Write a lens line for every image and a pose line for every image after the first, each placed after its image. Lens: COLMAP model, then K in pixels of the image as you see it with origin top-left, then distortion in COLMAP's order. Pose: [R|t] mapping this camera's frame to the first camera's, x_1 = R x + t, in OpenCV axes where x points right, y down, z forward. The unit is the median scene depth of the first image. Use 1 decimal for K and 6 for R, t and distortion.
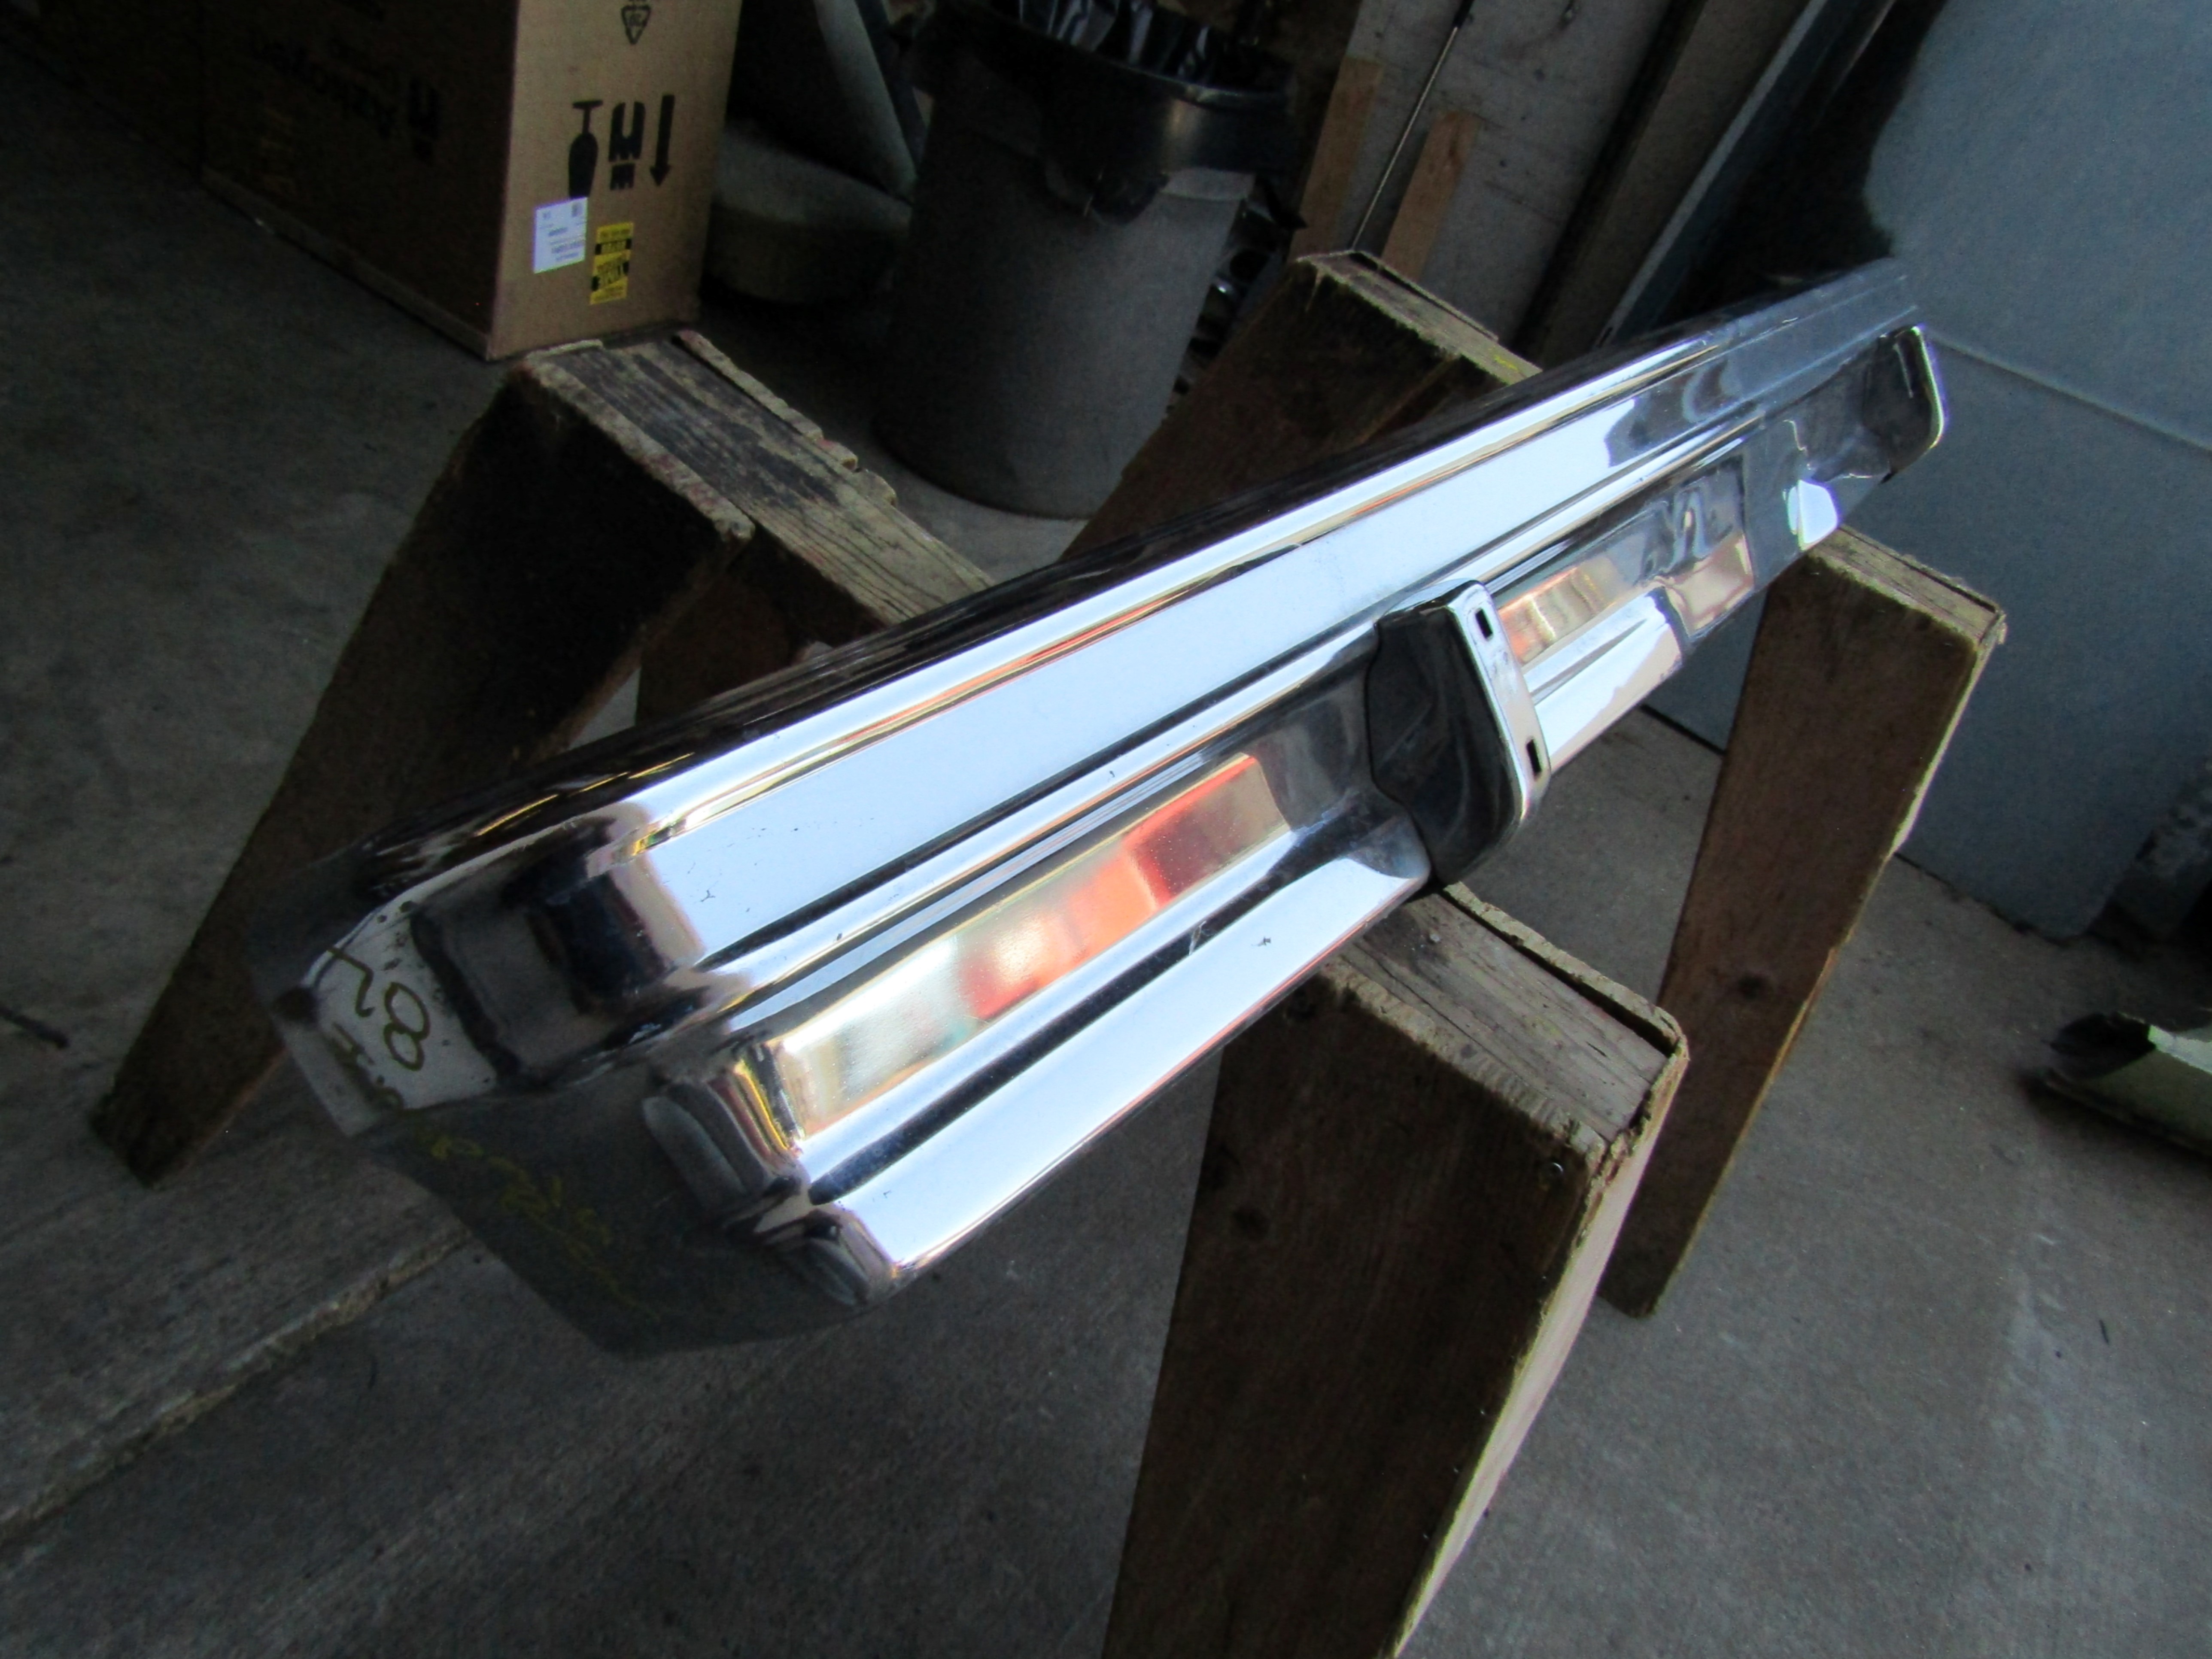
lens RADIAL K [[1574.8, 0, 1102.5], [0, 1574.8, 831.9], [0, 0, 1]] dist [-0.006523, -0.001738]
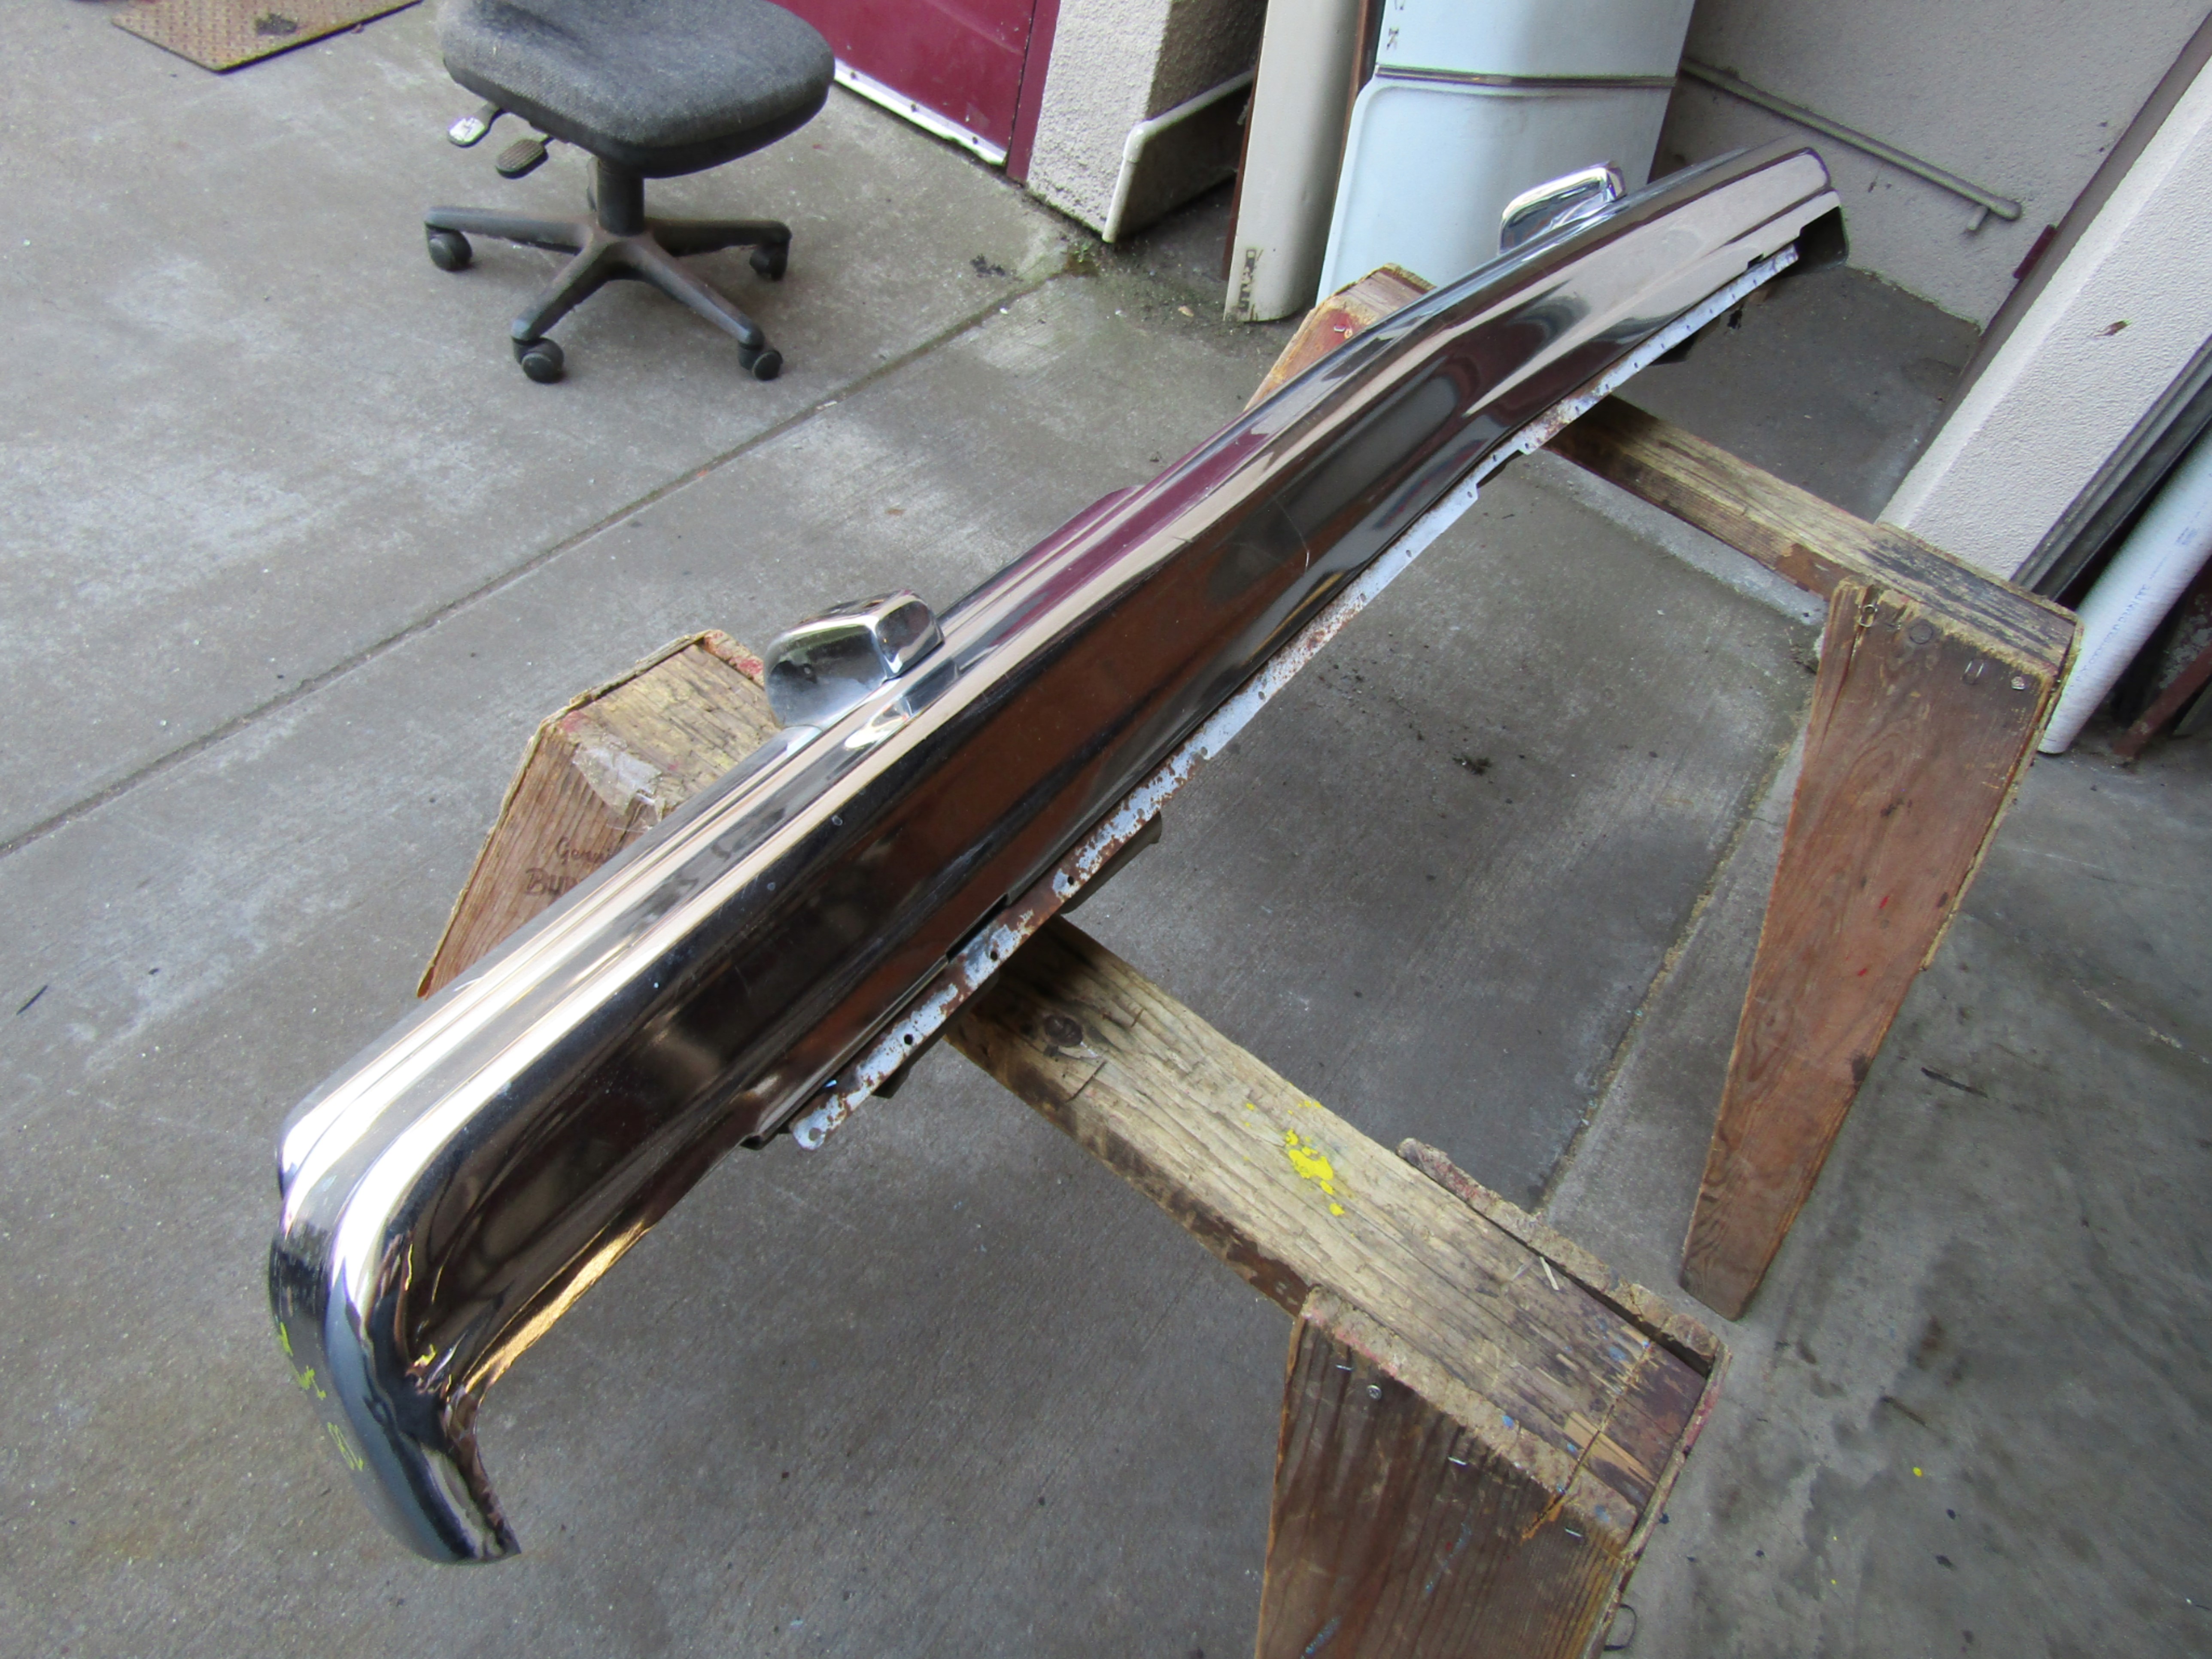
lens RADIAL K [[1574.8, 0, 1093.1], [0, 1574.8, 847.4], [0, 0, 1]] dist [-0.006523, -0.001738]
pose [[-0.867015, -0.328794, -0.374405, 0.582427], [-0.400066, 0.011413, 0.916415, -0.794600], [-0.297039, 0.944333, -0.141435, 1.038593]]
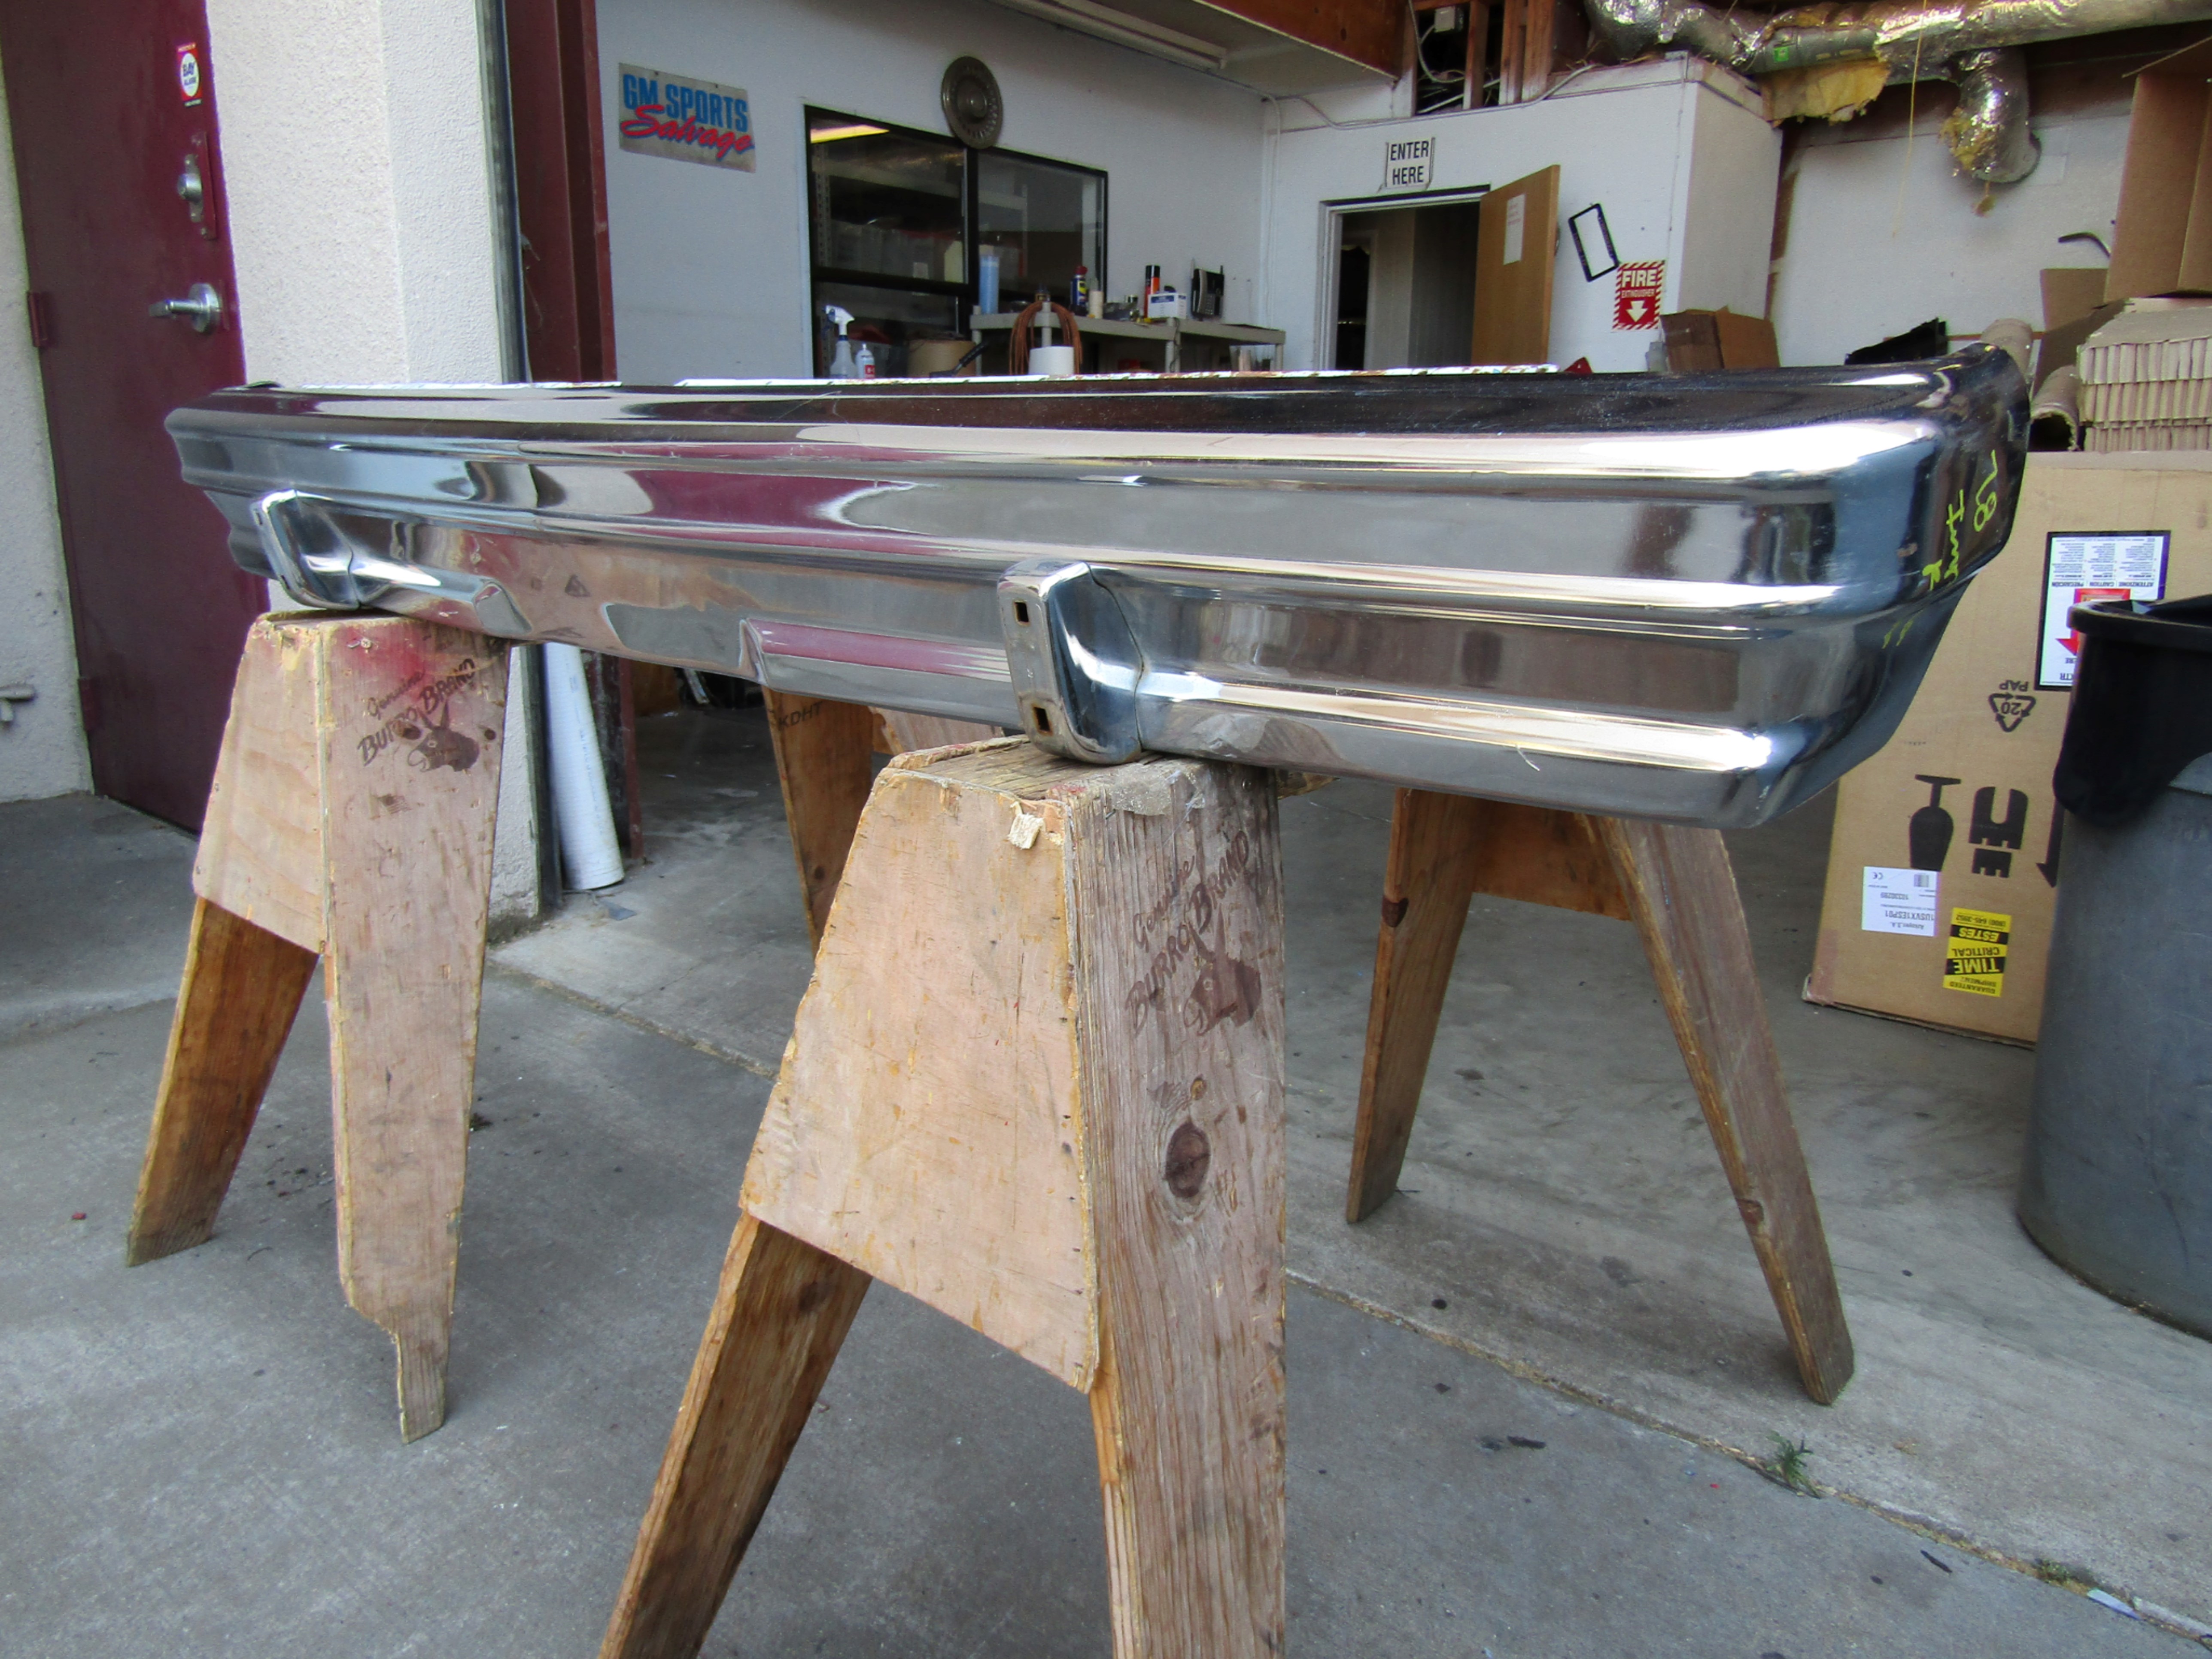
lens RADIAL K [[1574.8, 0, 1103.0], [0, 1574.8, 837.0], [0, 0, 1]] dist [-0.006523, -0.001738]
pose [[-0.072778, -0.055520, -0.995802, 1.063235], [-0.639052, 0.769154, 0.003822, -0.136943], [0.765713, 0.636647, -0.091458, 1.033201]]
